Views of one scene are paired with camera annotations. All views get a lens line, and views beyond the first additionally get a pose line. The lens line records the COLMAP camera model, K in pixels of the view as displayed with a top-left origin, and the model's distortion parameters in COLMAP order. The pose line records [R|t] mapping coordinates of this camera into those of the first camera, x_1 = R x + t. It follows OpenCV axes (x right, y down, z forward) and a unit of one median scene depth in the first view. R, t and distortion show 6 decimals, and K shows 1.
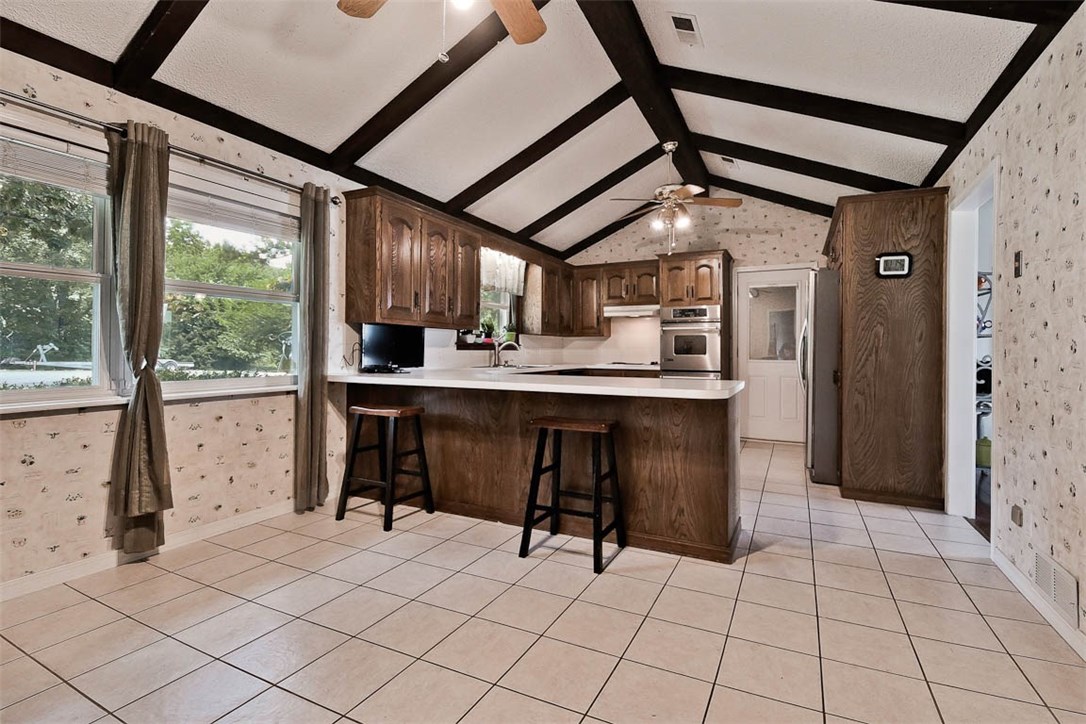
lens RADIAL K [[491.2, 0, 542.9], [0, 491.2, 354.1], [0, 0, 1]] dist [-0.000725, 0.000023]
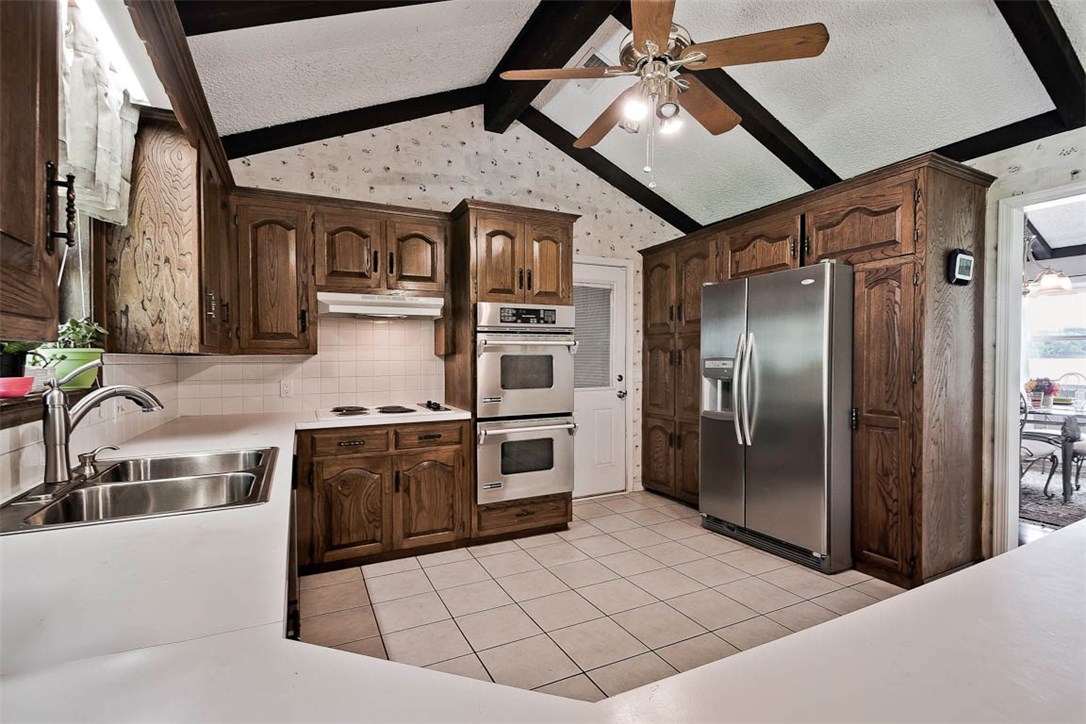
lens RADIAL K [[491.2, 0, 545.7], [0, 491.2, 359.8], [0, 0, 1]] dist [-0.000725, 0.000023]
pose [[0.591832, -0.010562, 0.805992, -0.123970], [0.018089, 0.999836, -0.000180, -0.028347], [-0.805859, 0.014686, 0.591926, 0.556371]]
